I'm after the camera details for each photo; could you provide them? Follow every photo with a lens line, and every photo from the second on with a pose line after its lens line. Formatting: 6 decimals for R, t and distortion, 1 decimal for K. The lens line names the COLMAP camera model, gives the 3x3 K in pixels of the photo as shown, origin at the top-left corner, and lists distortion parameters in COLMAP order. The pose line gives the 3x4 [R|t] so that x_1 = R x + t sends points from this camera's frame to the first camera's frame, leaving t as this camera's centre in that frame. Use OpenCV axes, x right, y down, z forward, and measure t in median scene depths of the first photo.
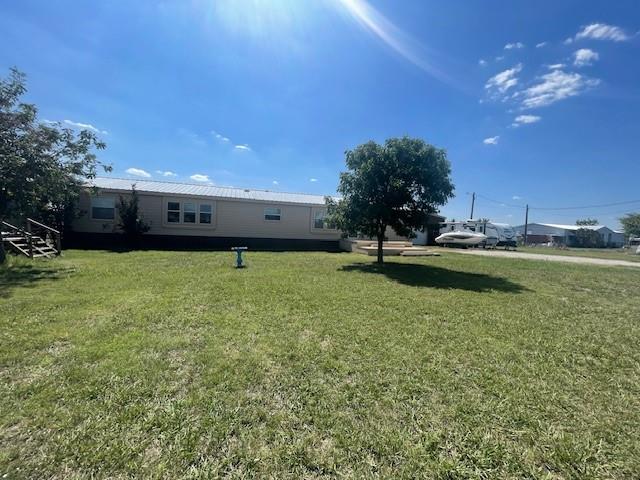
lens RADIAL K [[261.3, 0, 320.4], [0, 261.3, 236.1], [0, 0, 1]] dist [-0.002767, -0.000158]
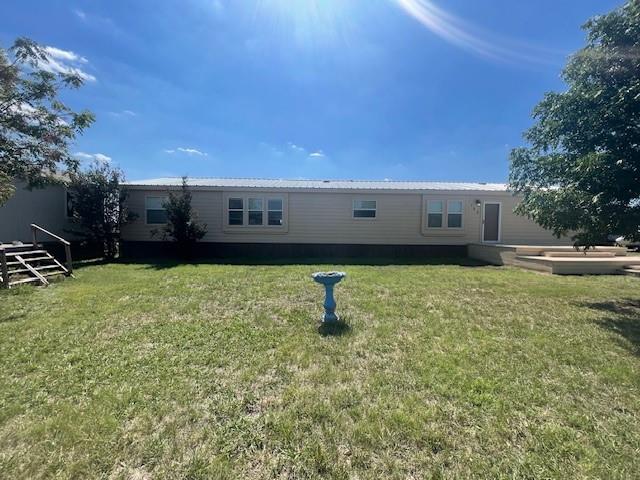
lens RADIAL K [[259.3, 0, 317.3], [0, 259.3, 238.2], [0, 0, 1]] dist [-0.000863, 0.000021]
pose [[0.957333, -0.021952, -0.288152, -0.119261], [0.021202, 0.999759, -0.005725, -0.005616], [0.288208, -0.000629, 0.957568, 0.346408]]
